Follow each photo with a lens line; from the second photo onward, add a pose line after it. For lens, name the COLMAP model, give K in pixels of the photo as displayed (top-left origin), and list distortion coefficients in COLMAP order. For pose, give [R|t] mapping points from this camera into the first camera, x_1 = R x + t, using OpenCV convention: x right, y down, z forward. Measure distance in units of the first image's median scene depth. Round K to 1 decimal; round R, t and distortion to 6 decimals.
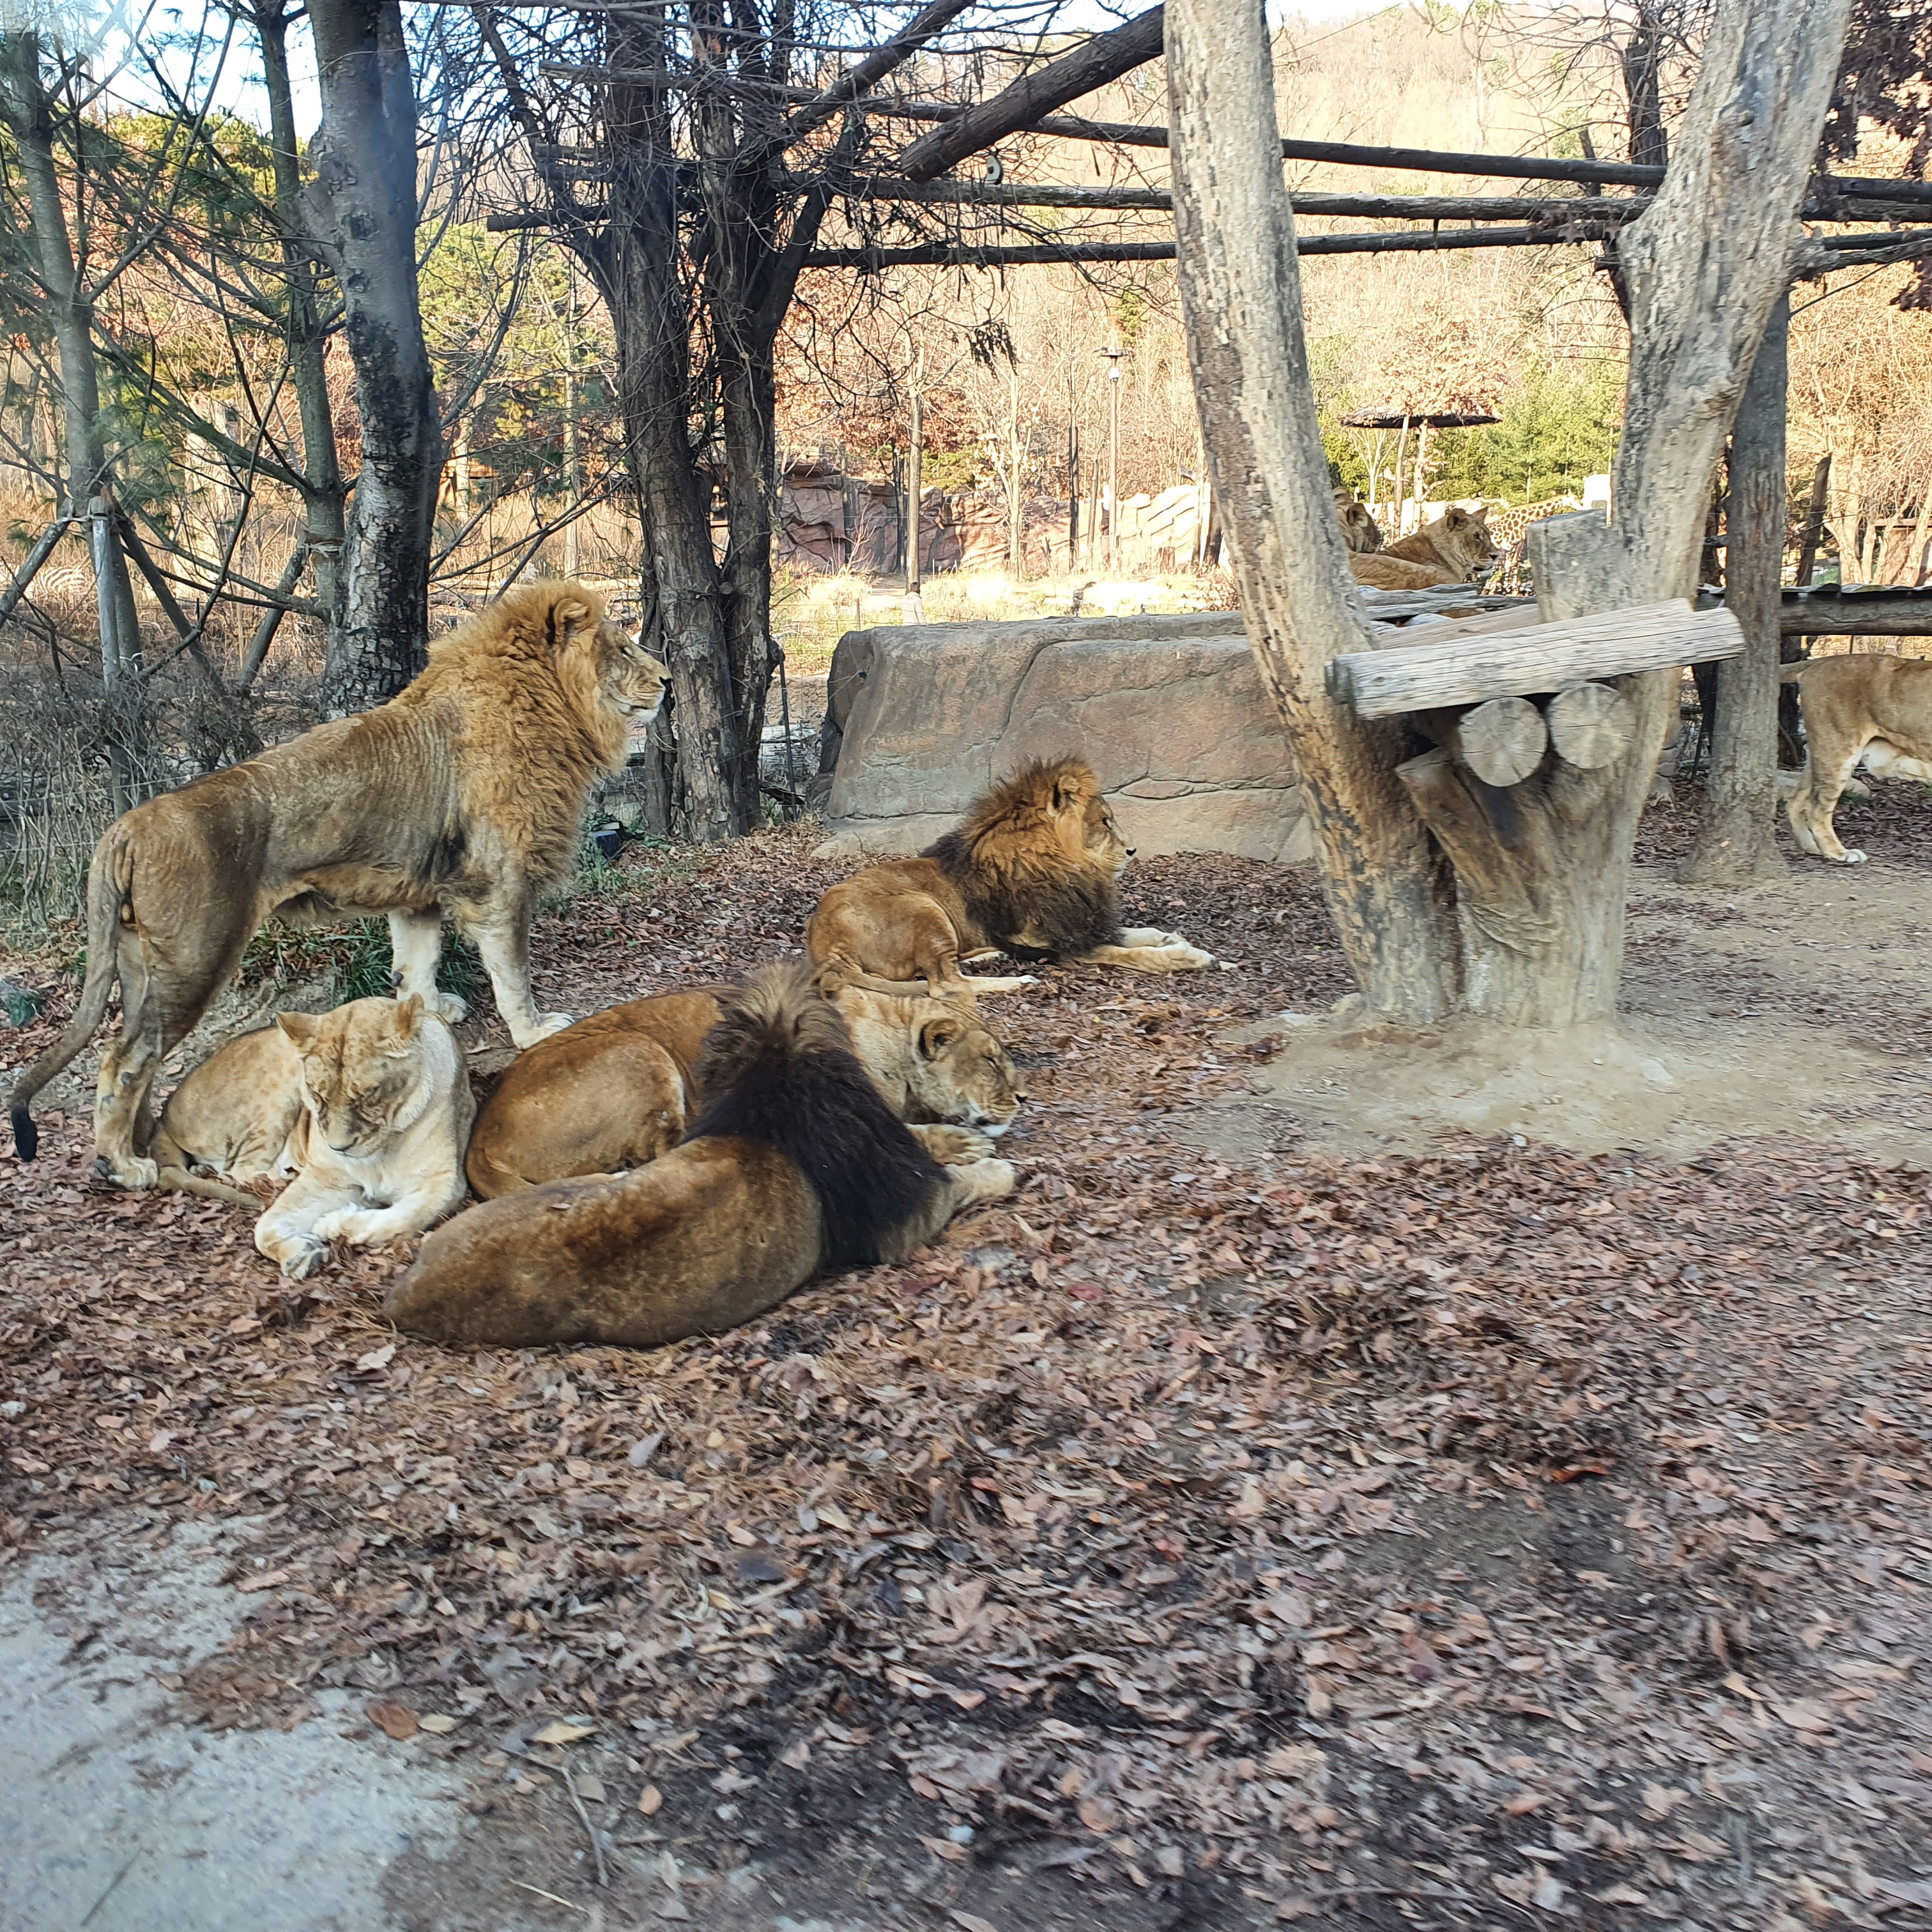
lens RADIAL K [[1917.9, 0, 969.9], [0, 1917.9, 1179.0], [0, 0, 1]] dist [0.113244, -0.210291]
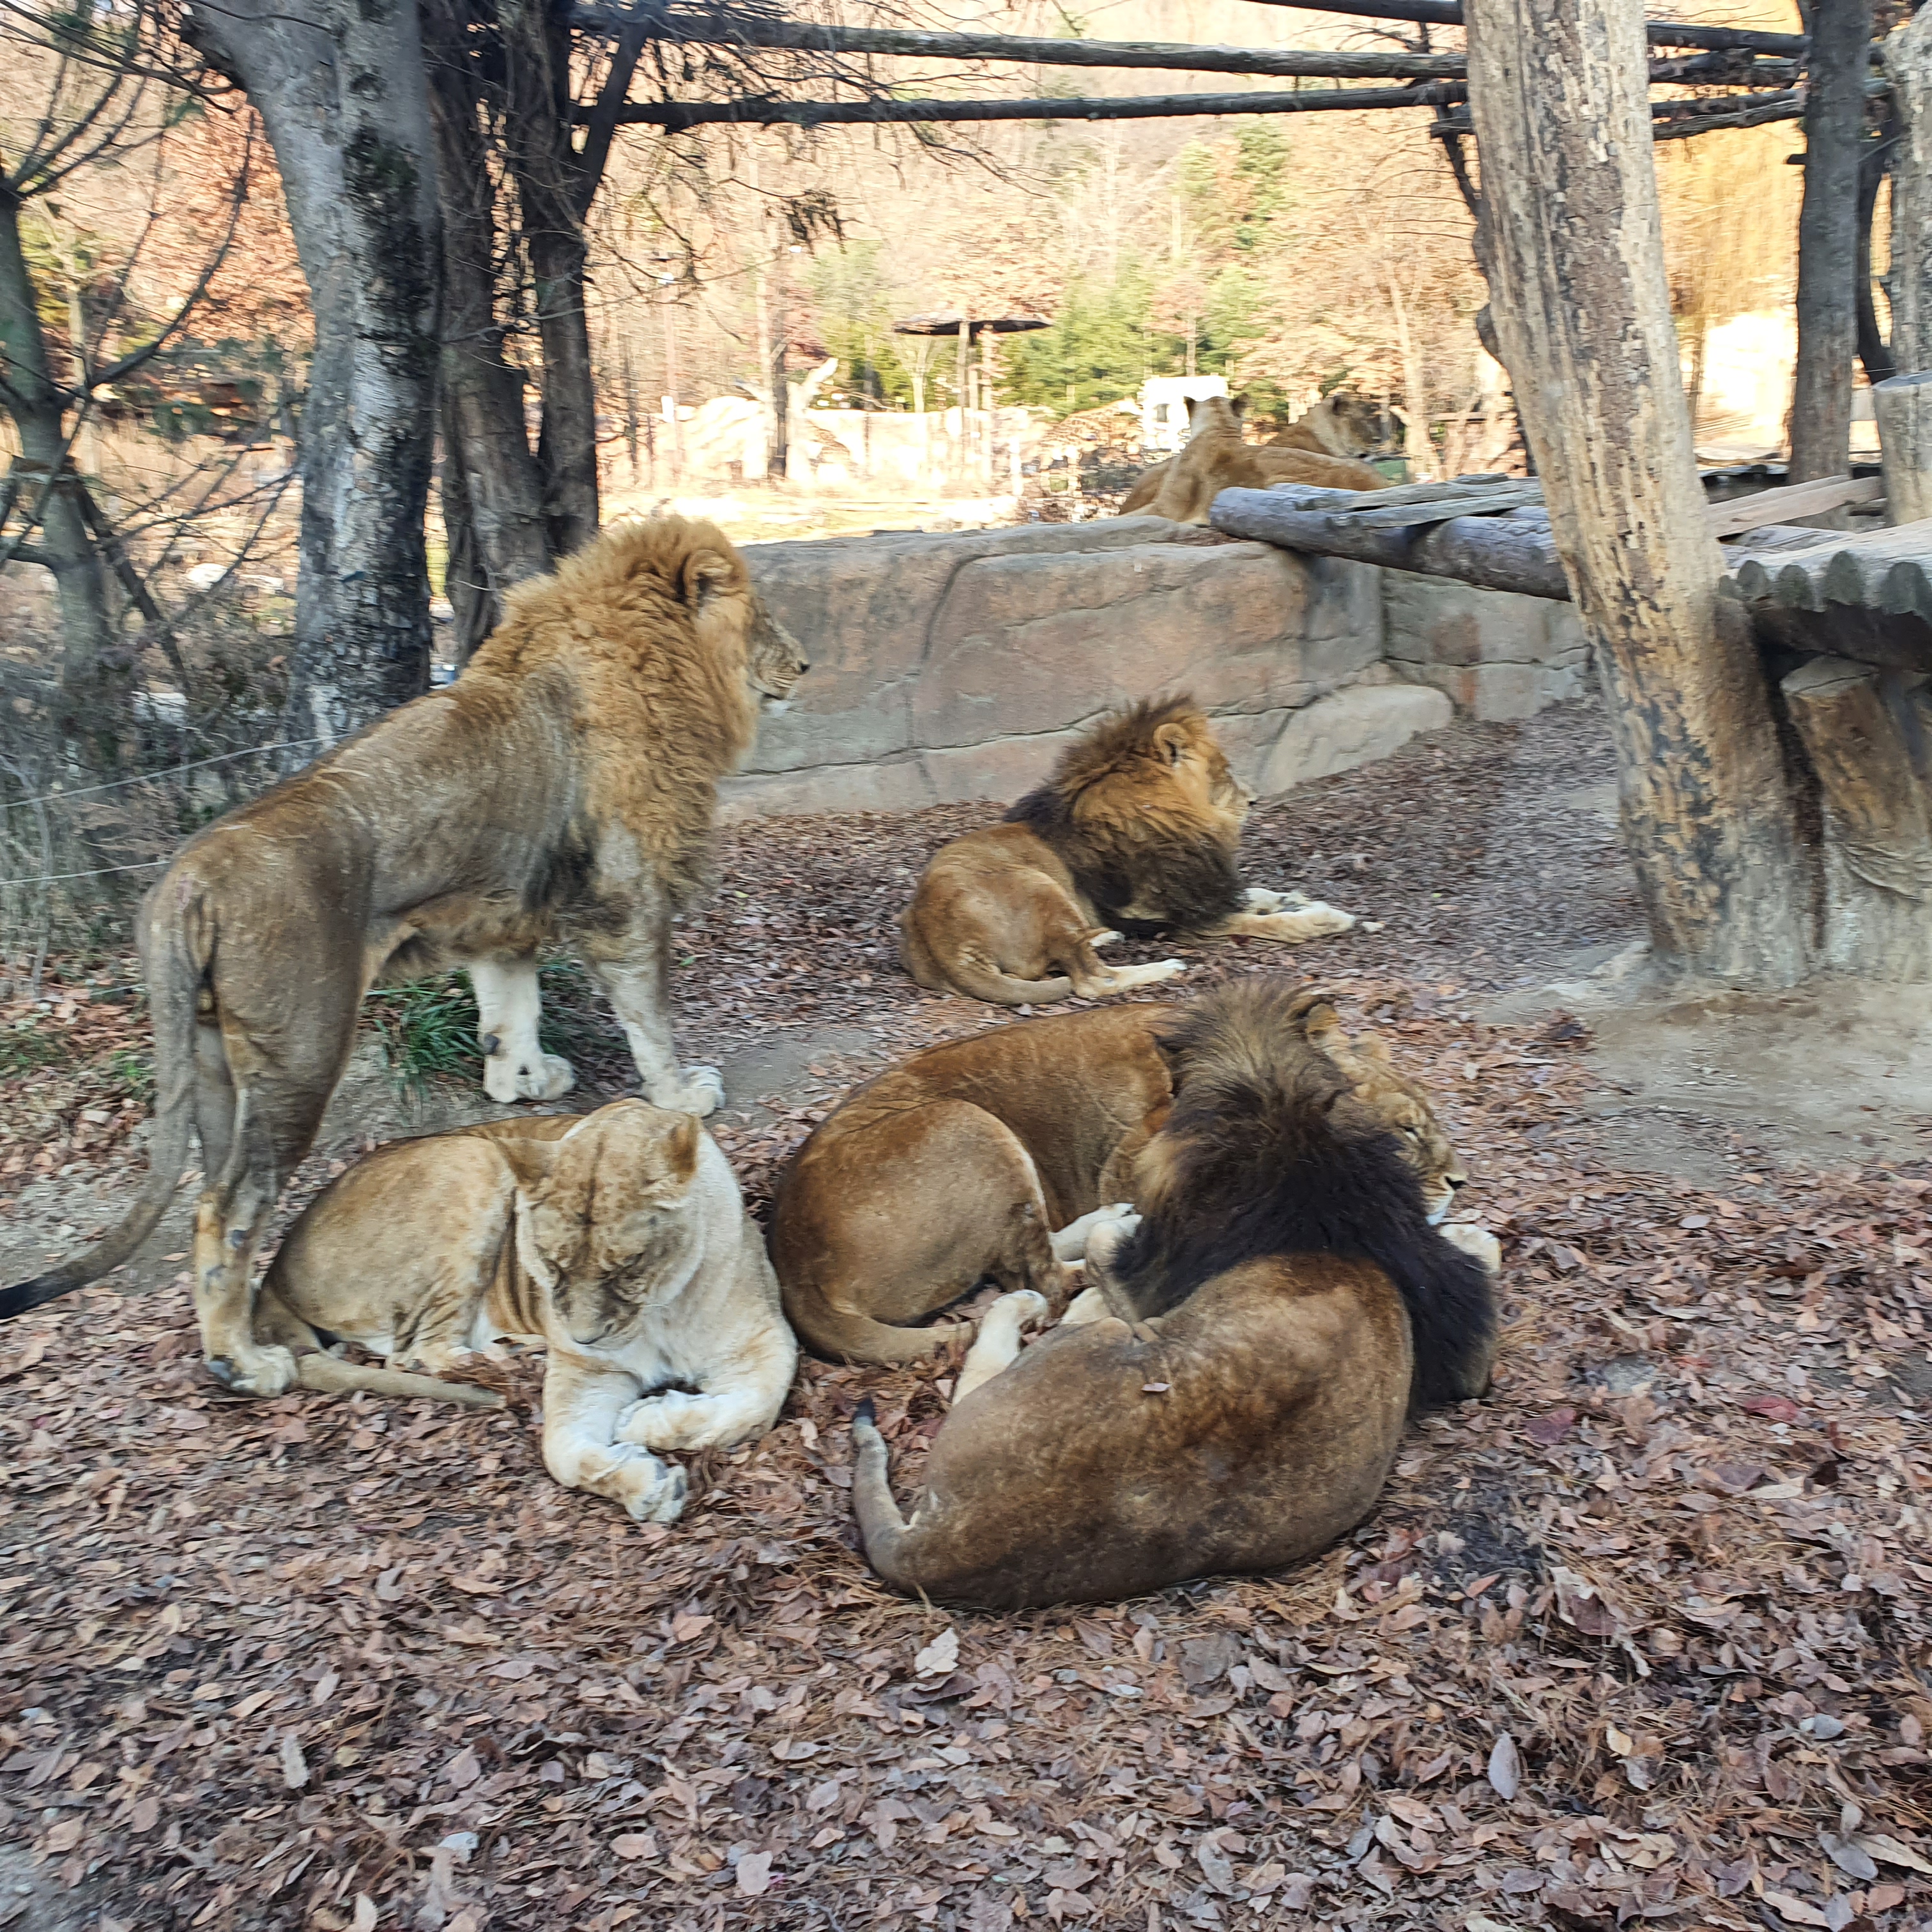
lens RADIAL K [[1917.9, 0, 969.9], [0, 1917.9, 1179.0], [0, 0, 1]] dist [0.113244, -0.210291]
pose [[0.971579, -0.107387, 0.210954, -0.271028], [0.099256, 0.993865, 0.048793, -0.067457], [-0.214900, -0.026468, 0.976277, 0.222519]]
